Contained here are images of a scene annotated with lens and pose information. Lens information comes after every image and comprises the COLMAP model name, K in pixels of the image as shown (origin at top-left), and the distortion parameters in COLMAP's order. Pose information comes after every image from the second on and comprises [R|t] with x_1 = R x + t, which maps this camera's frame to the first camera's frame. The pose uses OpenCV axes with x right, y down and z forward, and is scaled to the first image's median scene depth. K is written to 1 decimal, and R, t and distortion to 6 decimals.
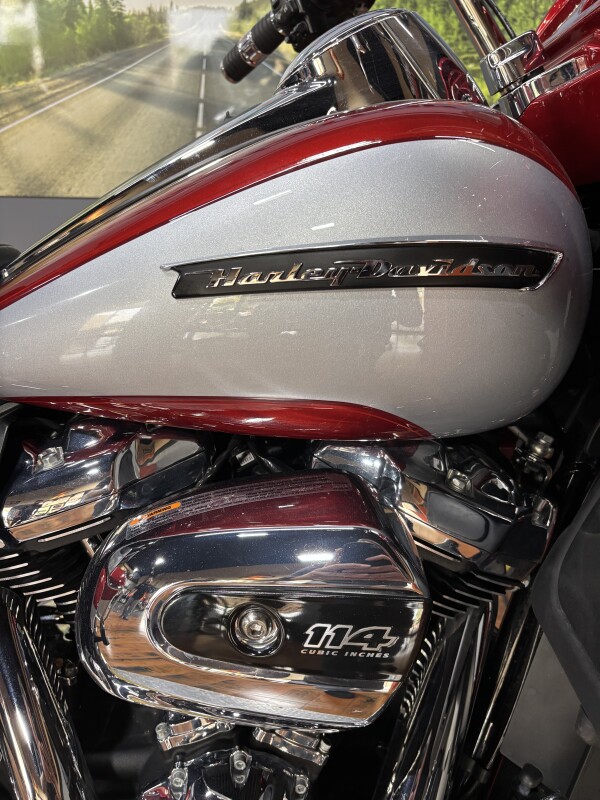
lens RADIAL K [[620.3, 0, 300.0], [0, 620.3, 400.0], [0, 0, 1]] dist [0.008025, -0.001971]
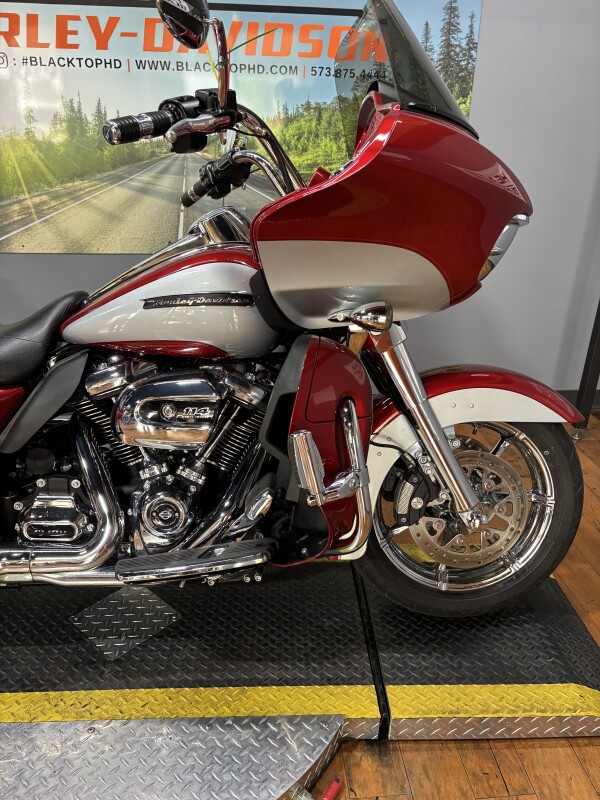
lens RADIAL K [[640.2, 0, 312.4], [0, 640.2, 400.7], [0, 0, 1]] dist [0.110084, -0.139807]
pose [[0.999912, -0.002568, -0.013013, 0.351619], [0.001876, 0.998595, -0.052961, 0.241704], [0.013130, 0.052931, 0.998512, -1.140352]]
